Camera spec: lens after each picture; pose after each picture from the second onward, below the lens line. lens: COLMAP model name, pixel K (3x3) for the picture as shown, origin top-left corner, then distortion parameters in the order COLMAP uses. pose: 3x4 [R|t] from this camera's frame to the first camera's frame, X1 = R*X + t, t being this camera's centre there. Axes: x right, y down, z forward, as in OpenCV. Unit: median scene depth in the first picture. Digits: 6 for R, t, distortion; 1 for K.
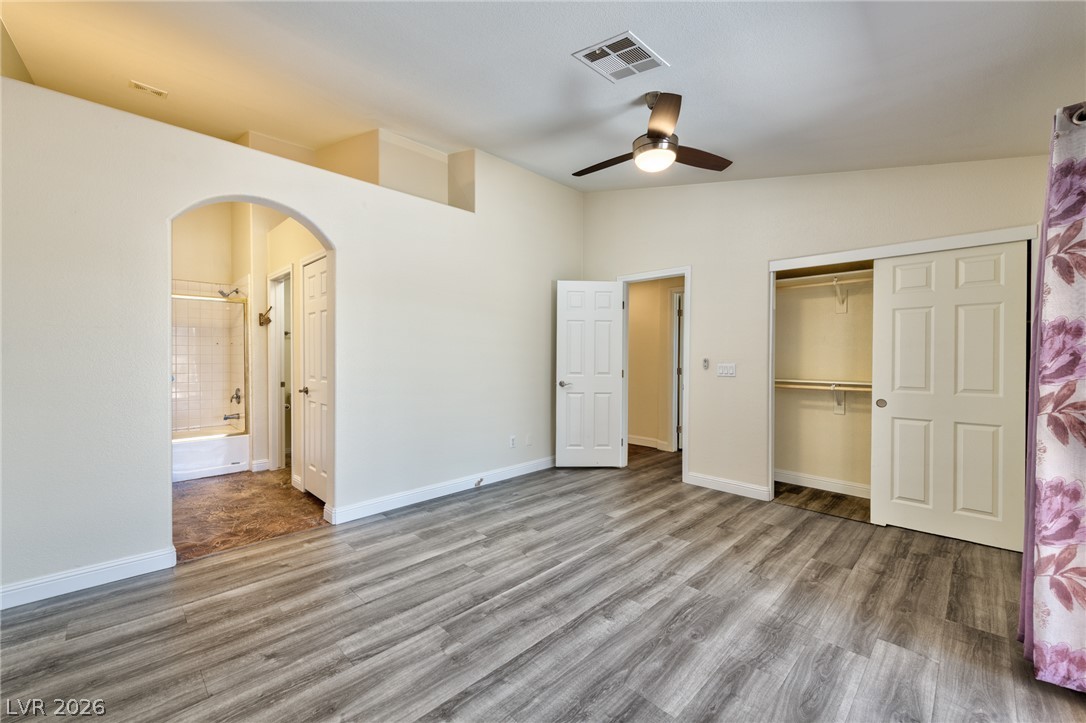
lens RADIAL K [[434.0, 0, 547.3], [0, 434.0, 361.4], [0, 0, 1]] dist [0.006902, -0.001324]
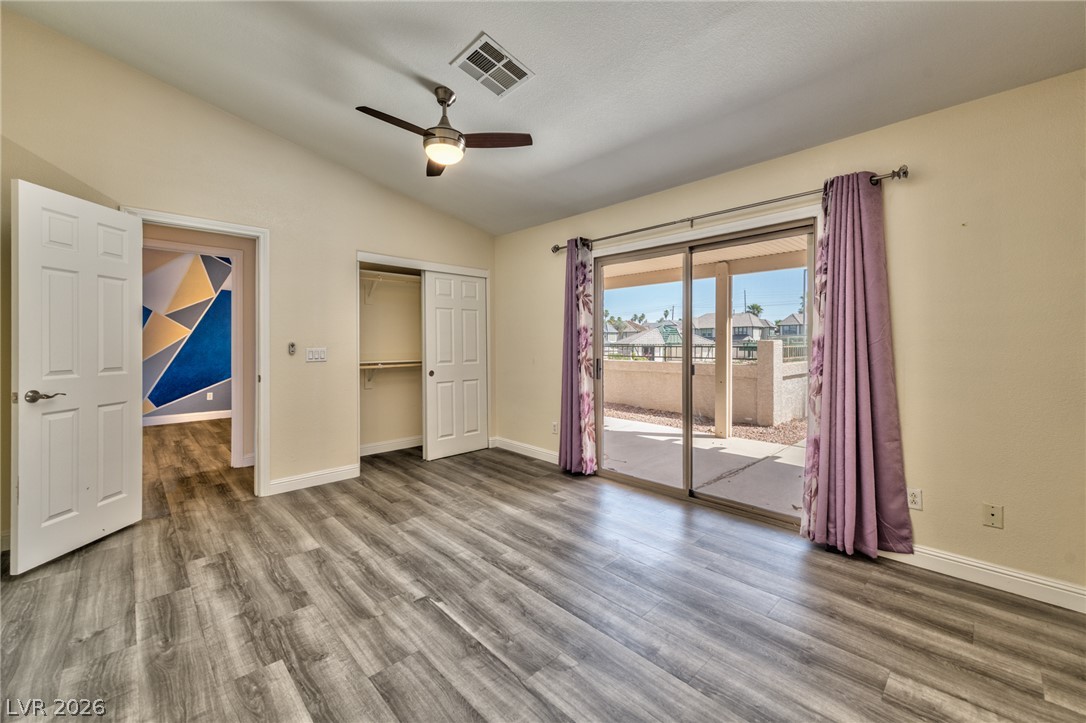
lens RADIAL K [[434.0, 0, 565.7], [0, 434.0, 343.6], [0, 0, 1]] dist [0.006902, -0.001324]
pose [[-0.007399, -0.007384, 0.999945, -0.684119], [0.012265, 0.999897, 0.007474, -0.006429], [-0.999897, 0.012320, -0.007308, 0.610859]]
